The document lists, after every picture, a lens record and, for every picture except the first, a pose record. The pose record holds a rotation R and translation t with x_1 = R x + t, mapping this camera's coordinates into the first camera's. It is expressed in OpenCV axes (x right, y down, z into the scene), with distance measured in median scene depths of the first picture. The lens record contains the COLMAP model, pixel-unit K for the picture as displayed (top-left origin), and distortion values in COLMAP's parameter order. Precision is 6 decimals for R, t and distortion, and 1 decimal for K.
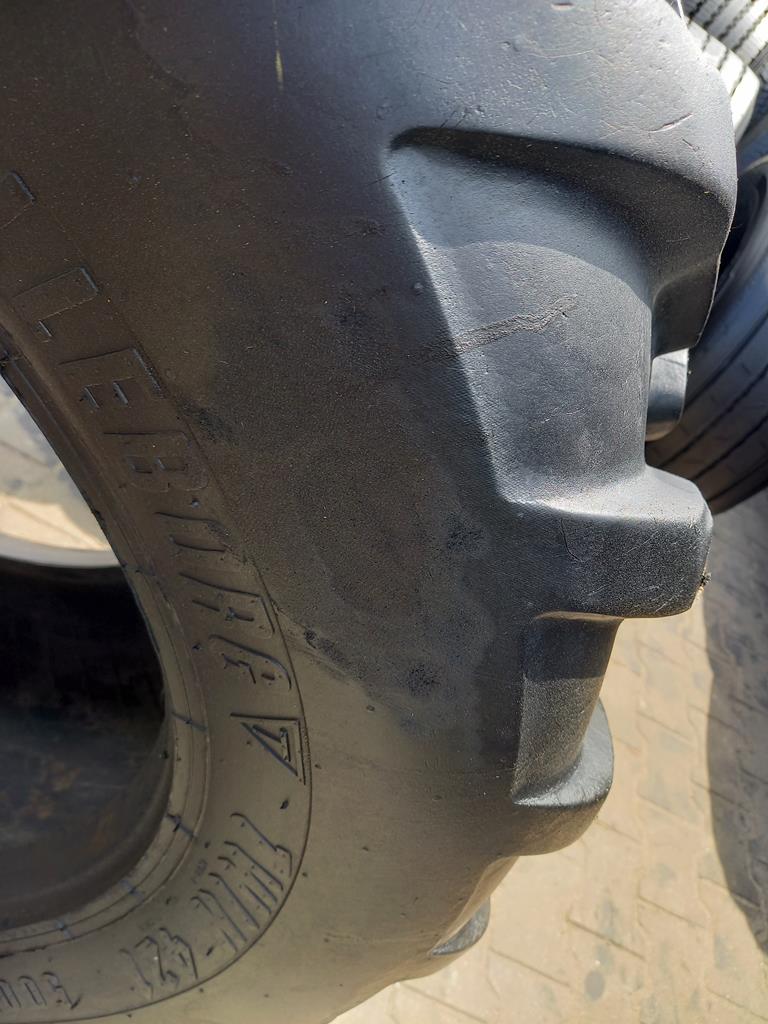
lens RADIAL K [[767.3, 0, 384.0], [0, 767.3, 512.0], [0, 0, 1]] dist [0.006499, -0.022464]
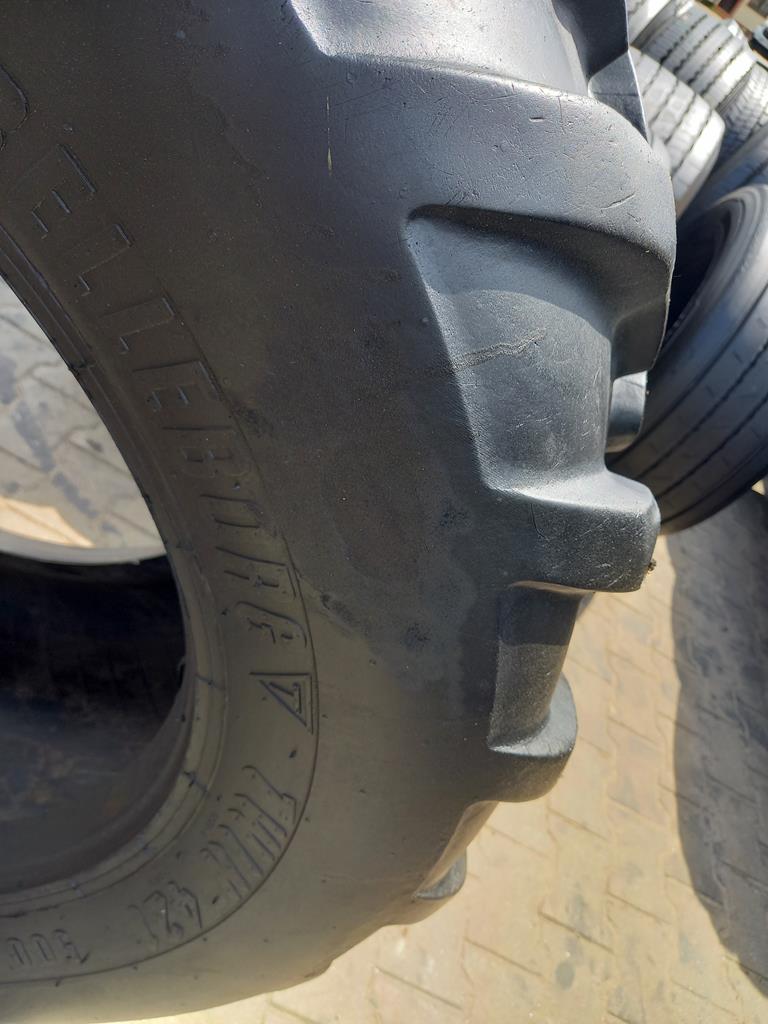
lens RADIAL K [[766.0, 0, 384.0], [0, 766.0, 512.0], [0, 0, 1]] dist [0.003074, 0.074234]
pose [[0.999436, 0.019772, 0.027130, -0.027477], [-0.019200, 0.999591, -0.021172, 0.032858], [-0.027537, 0.020639, 0.999408, -0.154278]]
